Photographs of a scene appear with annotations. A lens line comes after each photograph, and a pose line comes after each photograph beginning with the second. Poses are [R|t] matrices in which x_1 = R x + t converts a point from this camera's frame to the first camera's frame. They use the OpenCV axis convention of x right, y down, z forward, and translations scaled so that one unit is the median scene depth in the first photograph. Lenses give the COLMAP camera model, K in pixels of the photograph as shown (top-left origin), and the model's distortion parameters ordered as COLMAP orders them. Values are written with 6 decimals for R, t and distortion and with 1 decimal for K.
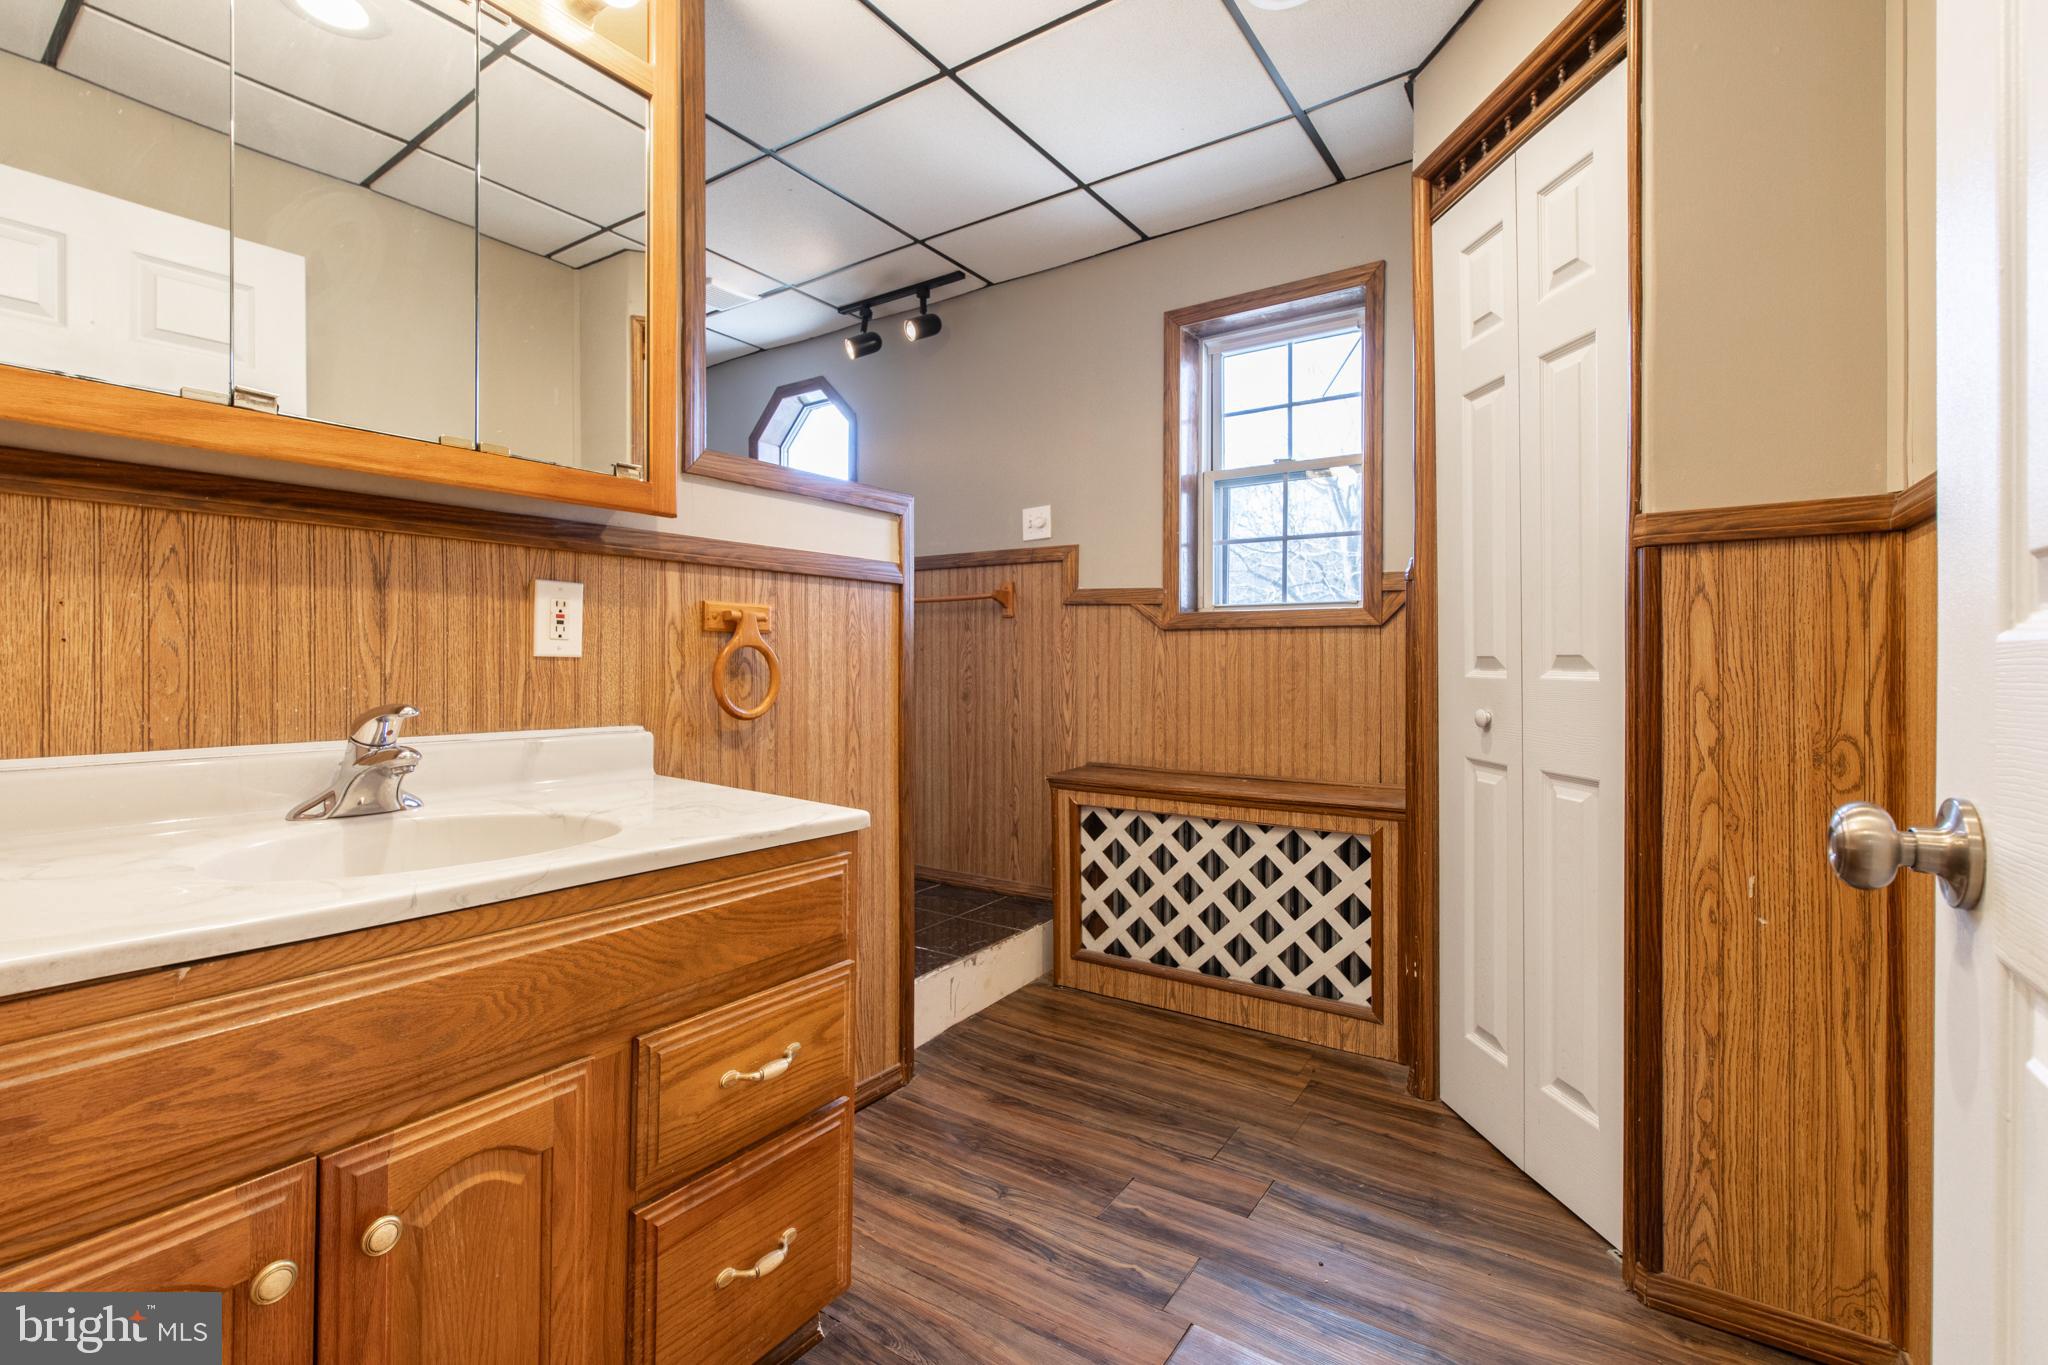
lens RADIAL K [[887.9, 0, 1044.8], [0, 887.9, 652.2], [0, 0, 1]] dist [0.000583, 0.000954]
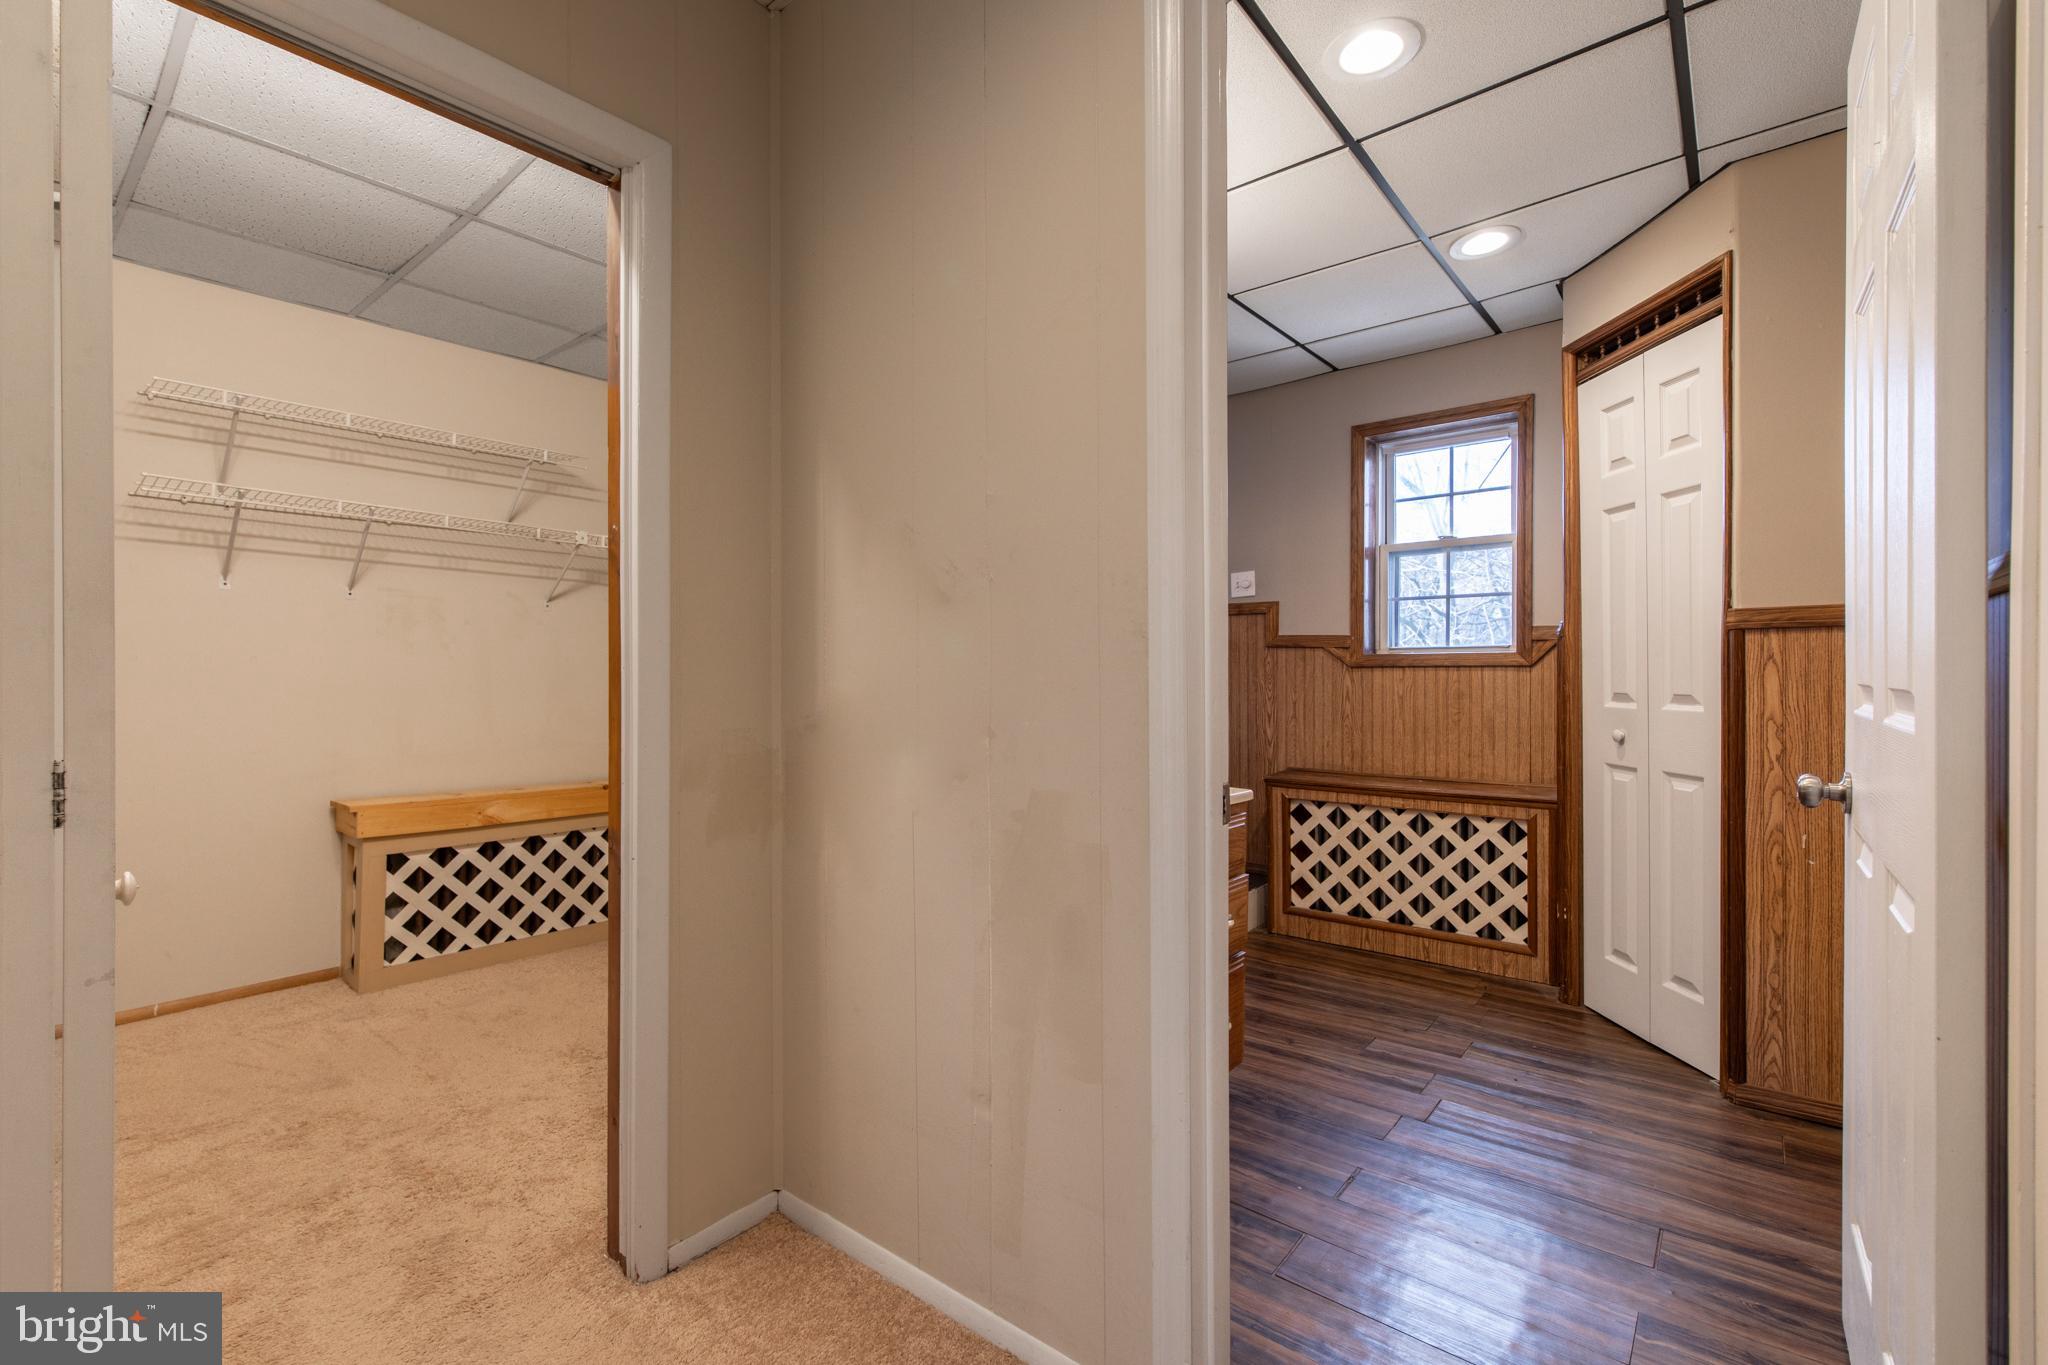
lens RADIAL K [[887.9, 0, 1020.3], [0, 887.9, 672.3], [0, 0, 1]] dist [0.000583, 0.000954]
pose [[0.994631, -0.006427, -0.103284, -0.305157], [0.007460, 0.999926, 0.009615, -0.046921], [0.103214, -0.010334, 0.994605, -0.504933]]
